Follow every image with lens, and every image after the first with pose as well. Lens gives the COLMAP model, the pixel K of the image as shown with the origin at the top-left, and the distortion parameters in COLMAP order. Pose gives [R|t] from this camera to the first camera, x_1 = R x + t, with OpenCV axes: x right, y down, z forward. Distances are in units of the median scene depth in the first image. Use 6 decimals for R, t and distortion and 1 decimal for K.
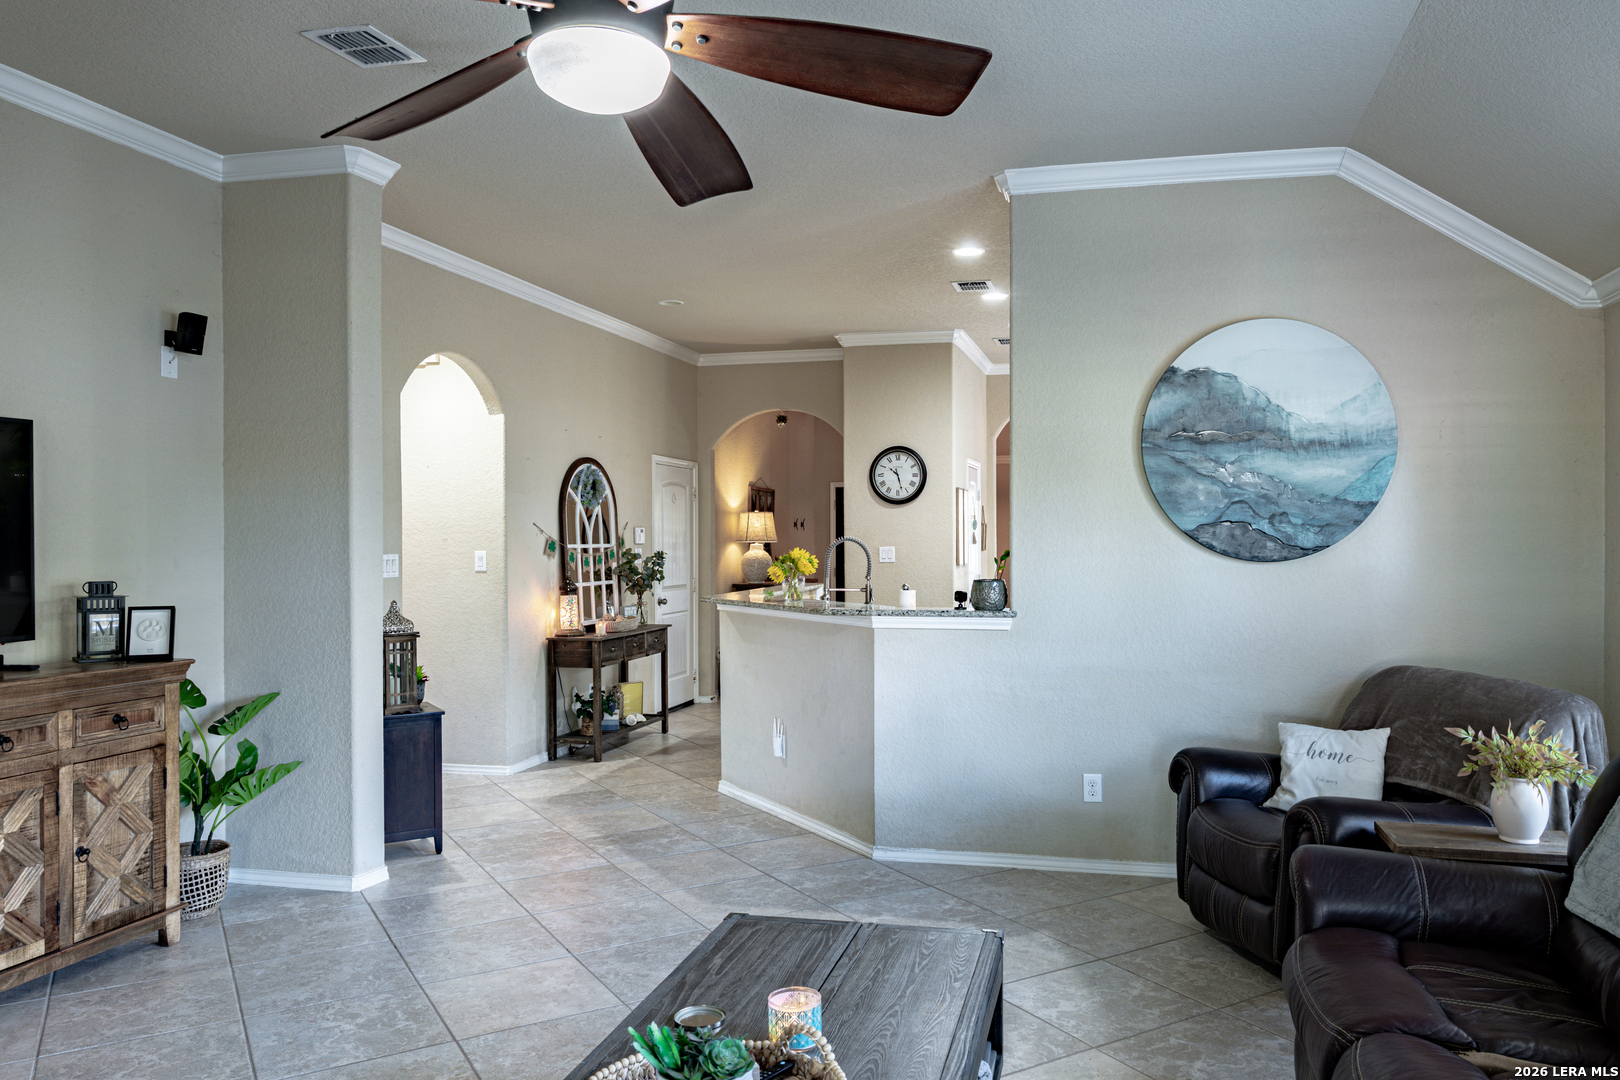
lens RADIAL K [[1126.7, 0, 810.0], [0, 1126.7, 540.0], [0, 0, 1]] dist [-0.002706, -0.004707]
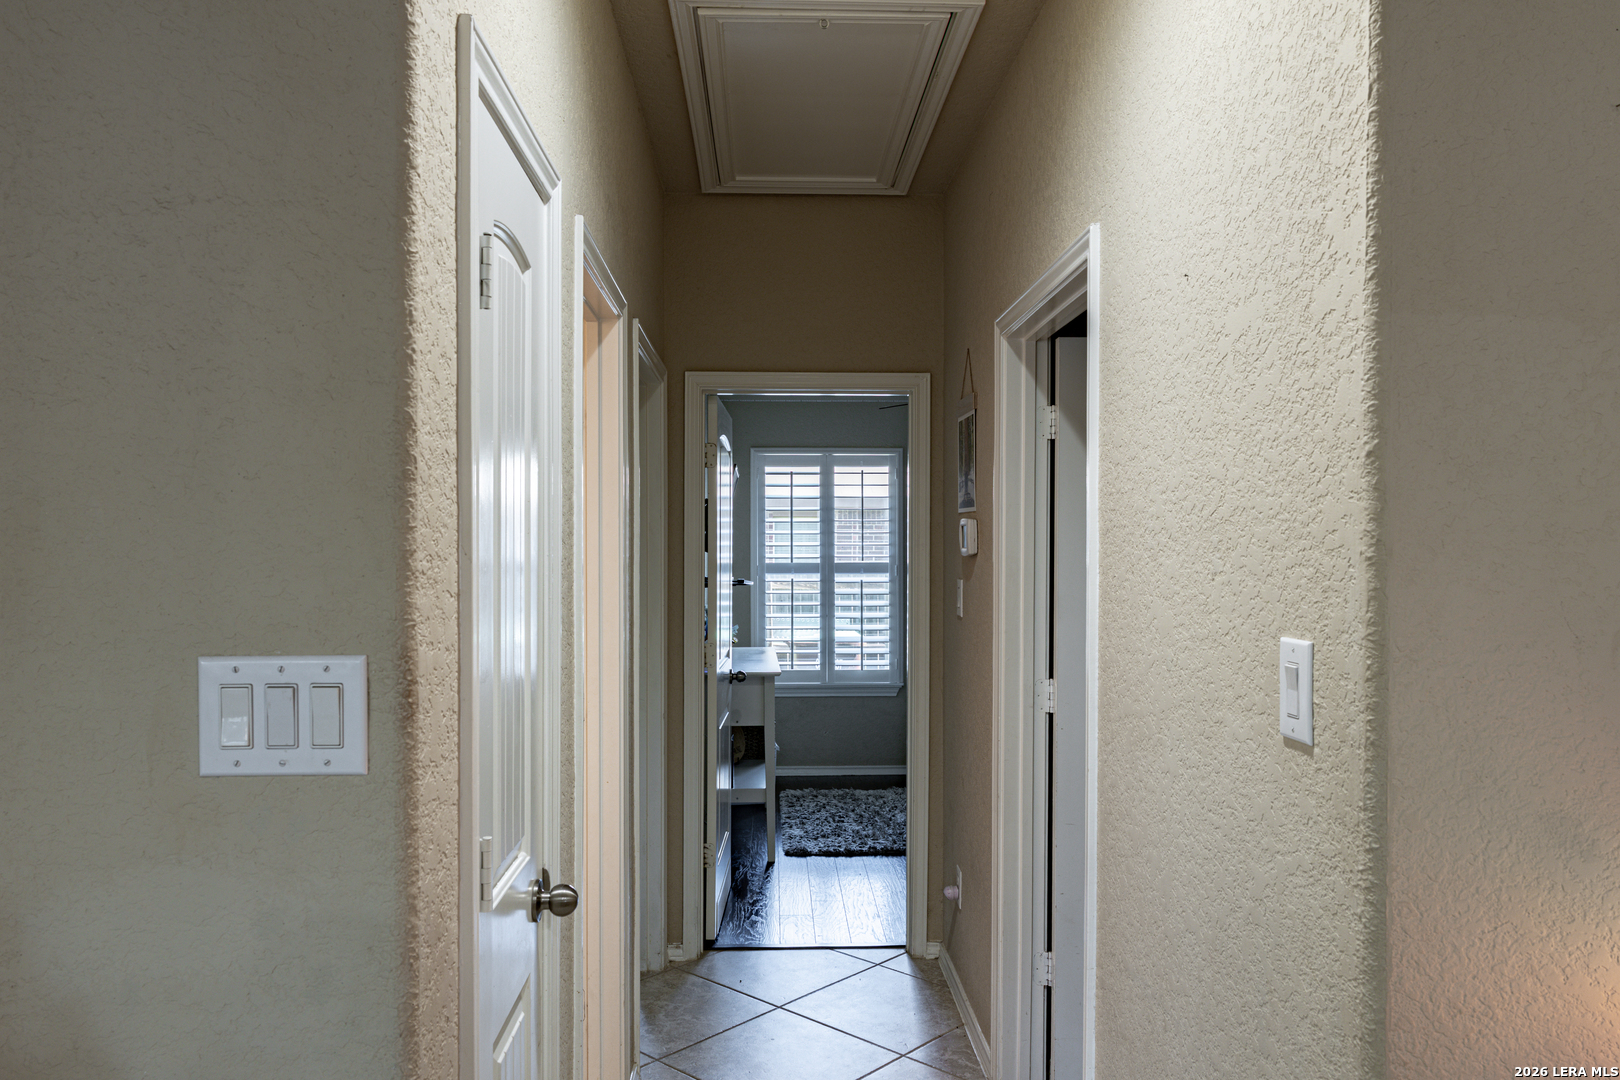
lens RADIAL K [[1126.7, 0, 810.0], [0, 1126.7, 540.0], [0, 0, 1]] dist [-0.002706, -0.004707]
pose [[0.300491, -0.001373, -0.953784, -0.131474], [-0.004885, 0.999984, -0.002978, -0.006497], [0.953772, 0.005555, 0.300479, 0.865645]]
